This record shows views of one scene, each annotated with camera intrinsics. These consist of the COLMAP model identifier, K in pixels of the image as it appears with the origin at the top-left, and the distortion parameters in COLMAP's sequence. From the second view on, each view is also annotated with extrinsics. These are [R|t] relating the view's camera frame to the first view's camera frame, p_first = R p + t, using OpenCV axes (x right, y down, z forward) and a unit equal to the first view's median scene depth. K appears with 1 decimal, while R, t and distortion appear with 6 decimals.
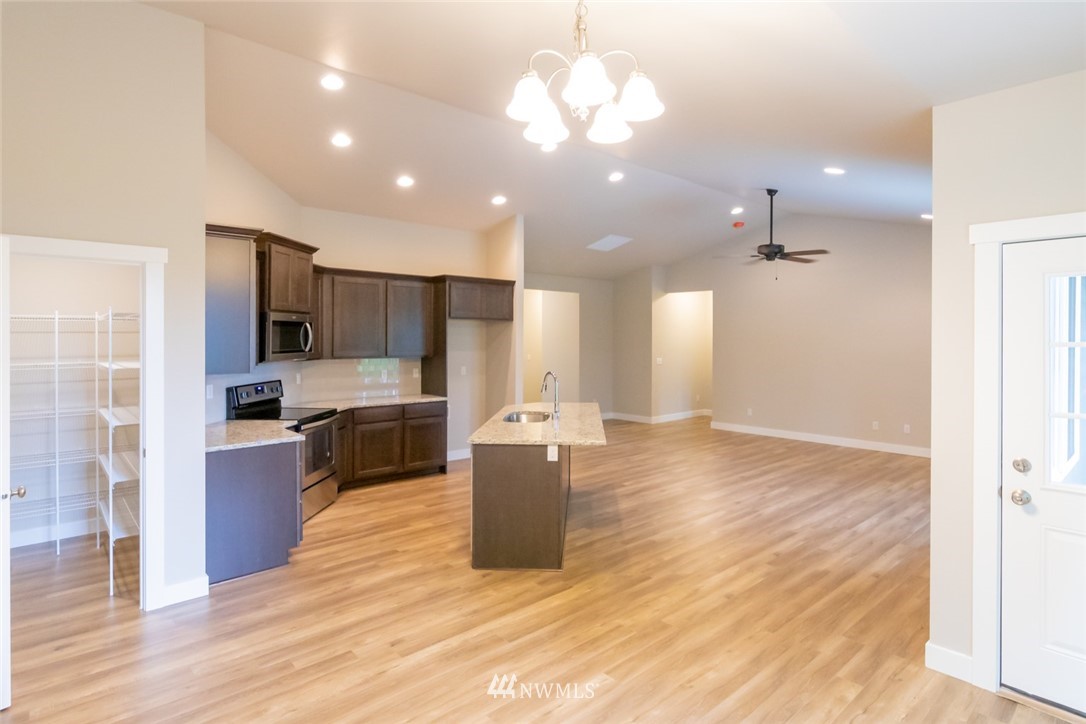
lens RADIAL K [[552.2, 0, 531.7], [0, 552.2, 337.9], [0, 0, 1]] dist [-0.003825, 0.000788]
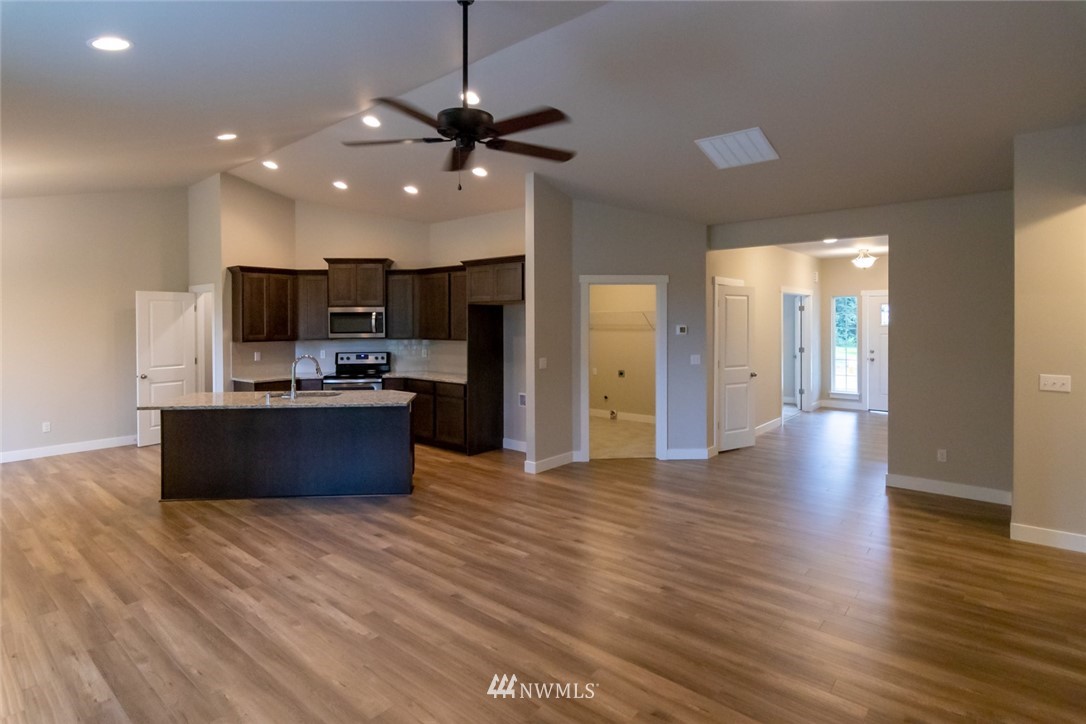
lens RADIAL K [[552.2, 0, 555.7], [0, 552.2, 322.8], [0, 0, 1]] dist [-0.003825, 0.000788]
pose [[0.180019, -0.001467, -0.983662, 0.864505], [0.003605, 0.999993, -0.000832, 0.001567], [0.983657, -0.003396, 0.180023, 0.965134]]
